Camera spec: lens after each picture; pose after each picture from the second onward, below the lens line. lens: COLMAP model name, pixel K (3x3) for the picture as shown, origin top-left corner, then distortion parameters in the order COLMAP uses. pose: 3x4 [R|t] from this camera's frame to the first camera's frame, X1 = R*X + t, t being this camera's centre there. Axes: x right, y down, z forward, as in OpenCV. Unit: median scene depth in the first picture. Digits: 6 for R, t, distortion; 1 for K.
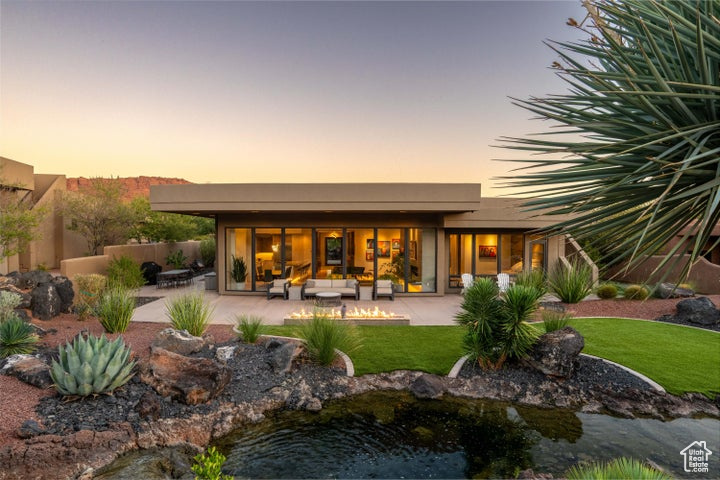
lens RADIAL K [[396.5, 0, 360.3], [0, 396.5, 239.9], [0, 0, 1]] dist [-0.000351, -0.000043]
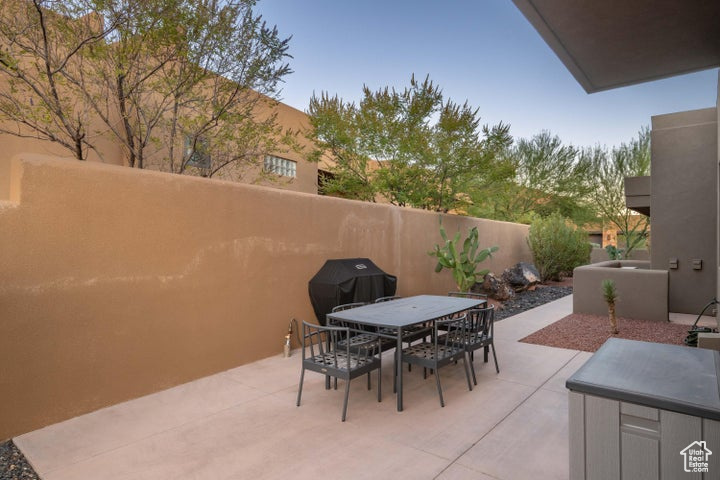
lens RADIAL K [[418.0, 0, 359.8], [0, 418.0, 241.3], [0, 0, 1]] dist [-0.000085, 0.000012]
pose [[0.720317, -0.003582, -0.693636, -0.243393], [-0.007442, 0.999889, -0.012892, 0.035658], [0.693605, 0.014448, 0.720210, 0.597779]]
